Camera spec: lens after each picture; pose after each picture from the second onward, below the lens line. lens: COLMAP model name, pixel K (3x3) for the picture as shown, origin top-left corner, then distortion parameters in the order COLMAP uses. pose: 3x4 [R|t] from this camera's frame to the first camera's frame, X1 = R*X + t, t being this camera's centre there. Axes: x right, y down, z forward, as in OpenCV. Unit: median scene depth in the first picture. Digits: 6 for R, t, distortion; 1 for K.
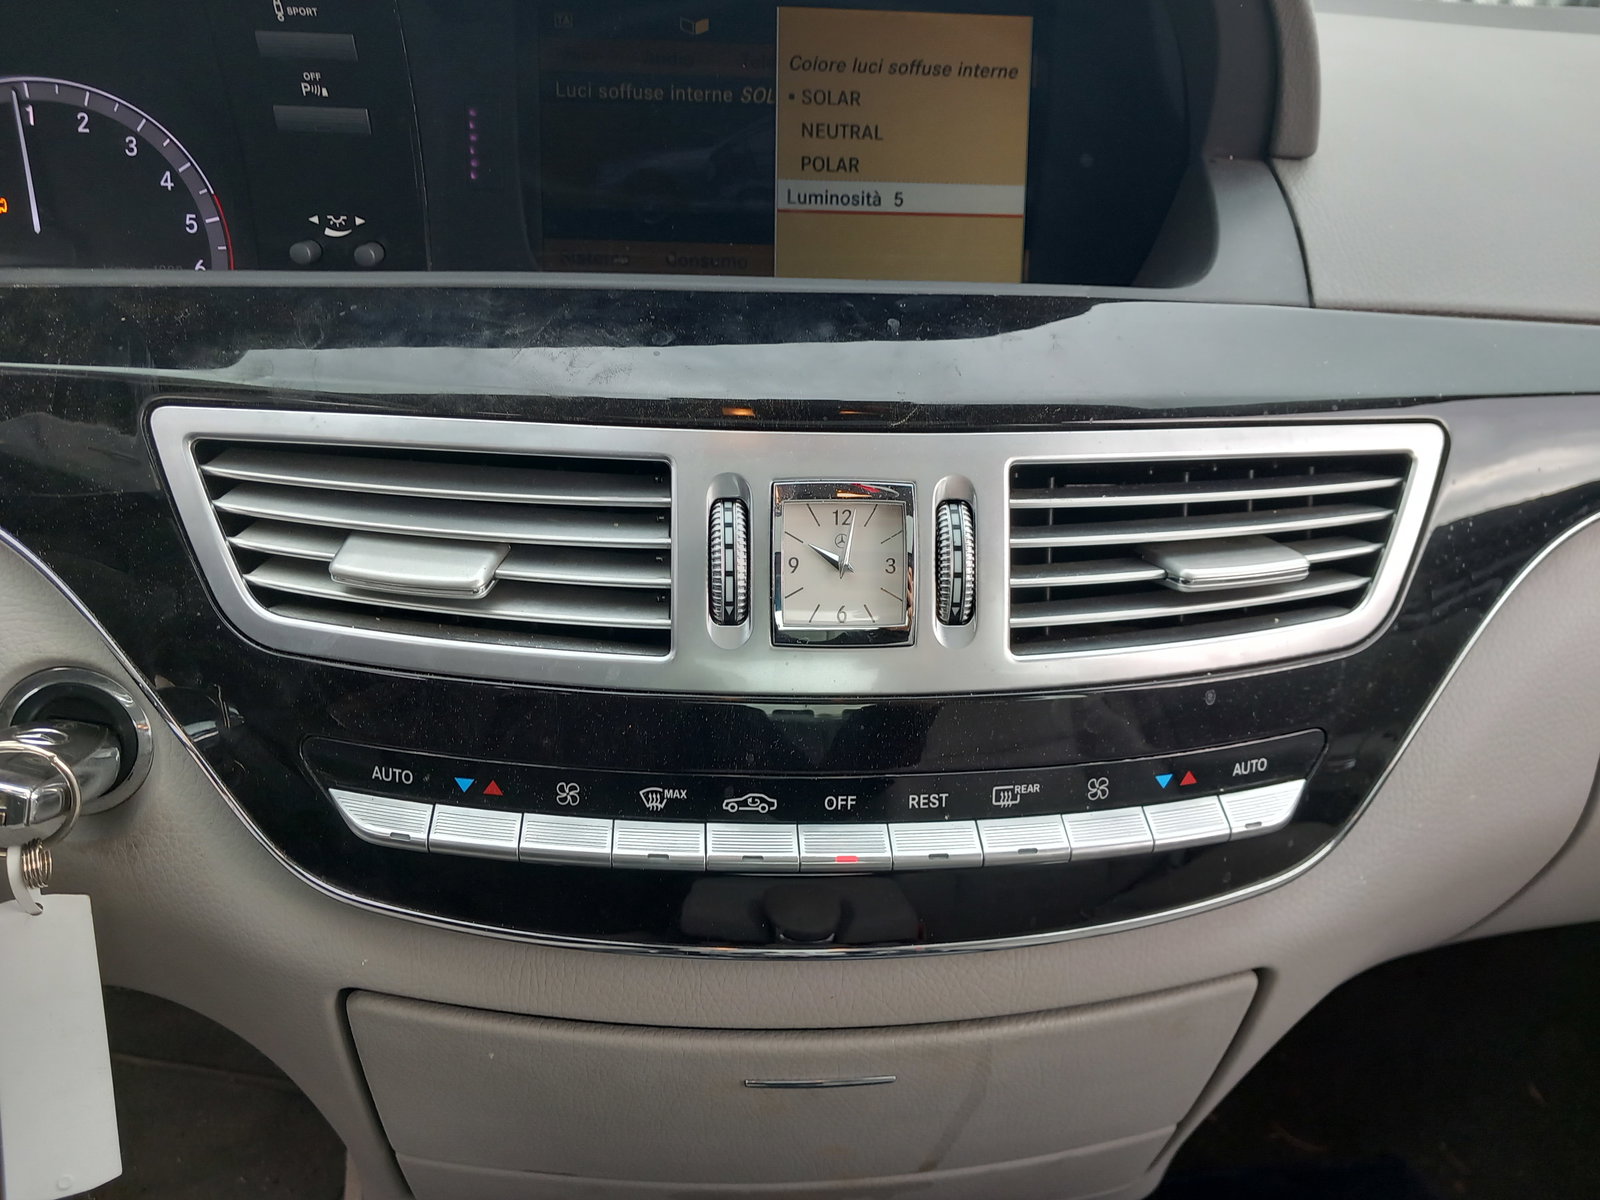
lens RADIAL K [[1273.5, 0, 807.6], [0, 1273.5, 597.8], [0, 0, 1]] dist [0.006350, 0.000177]
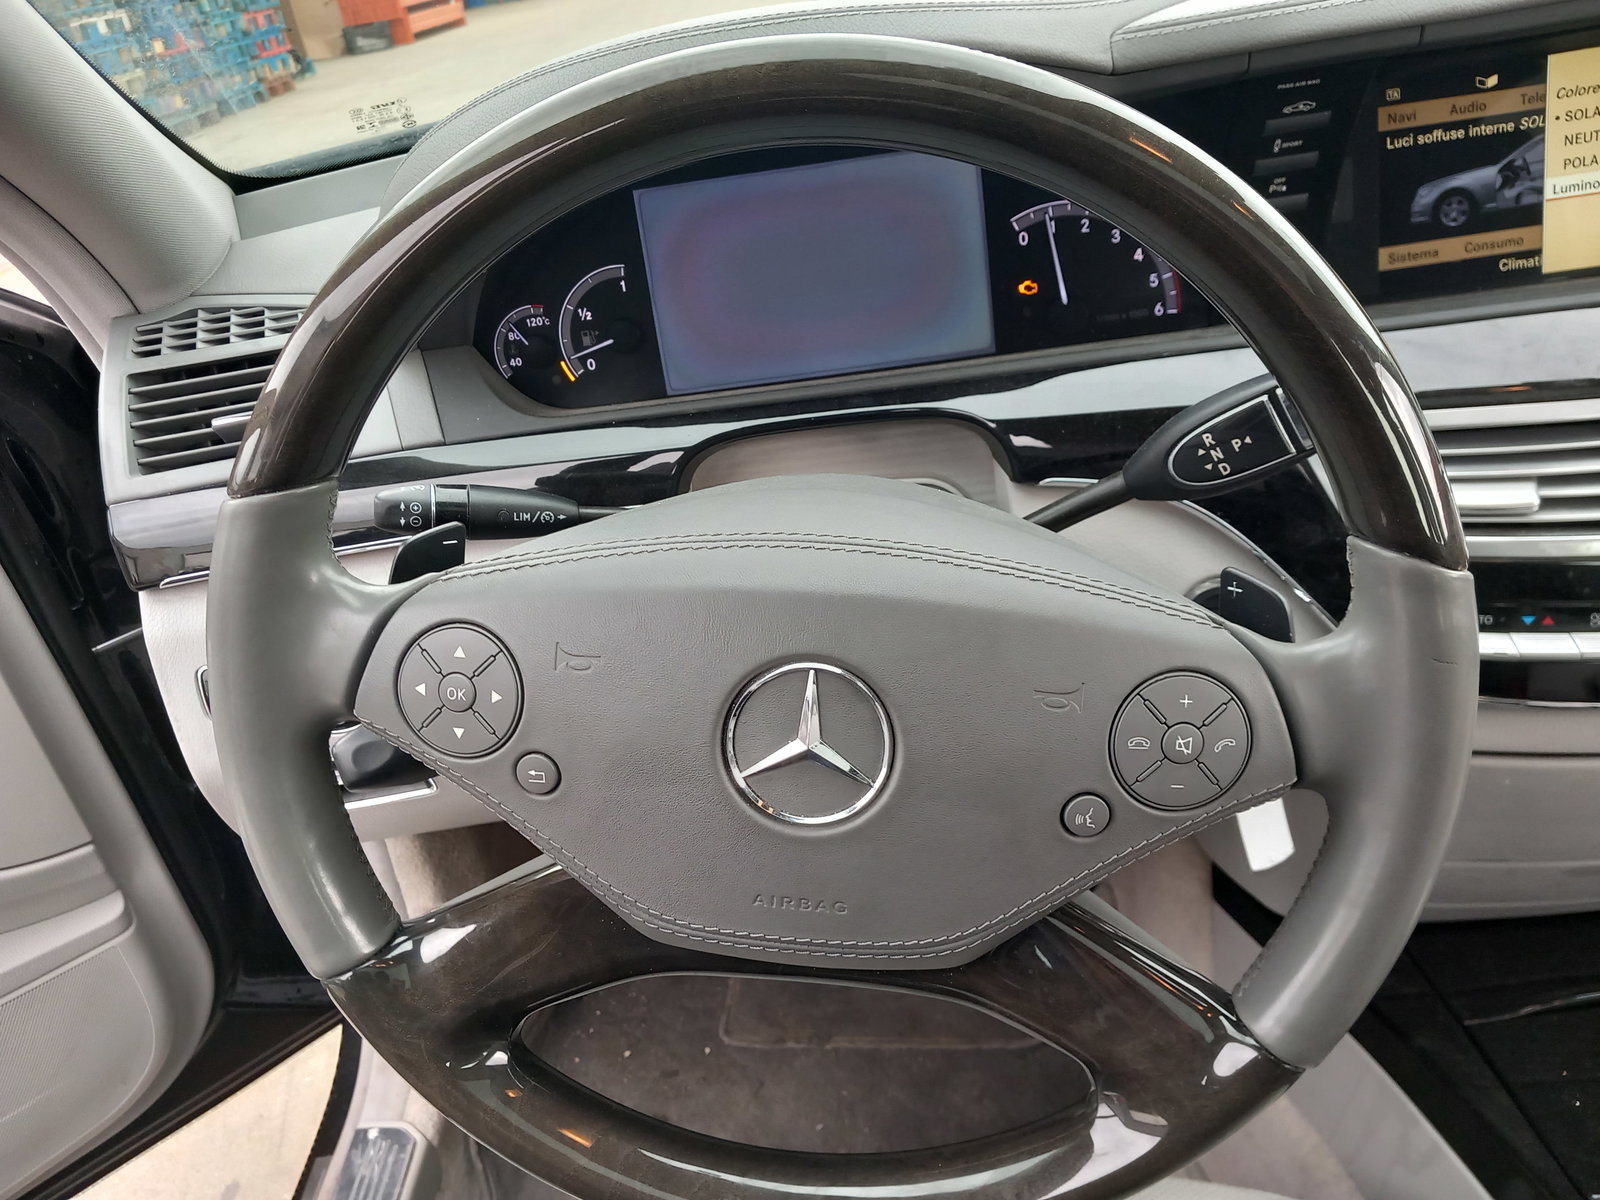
lens RADIAL K [[1273.5, 0, 813.2], [0, 1273.5, 597.0], [0, 0, 1]] dist [0.006350, 0.000177]
pose [[0.981252, -0.112376, -0.156574, -0.886340], [0.131762, 0.984054, 0.119482, -0.203315], [0.140651, -0.137873, 0.980412, -0.766417]]
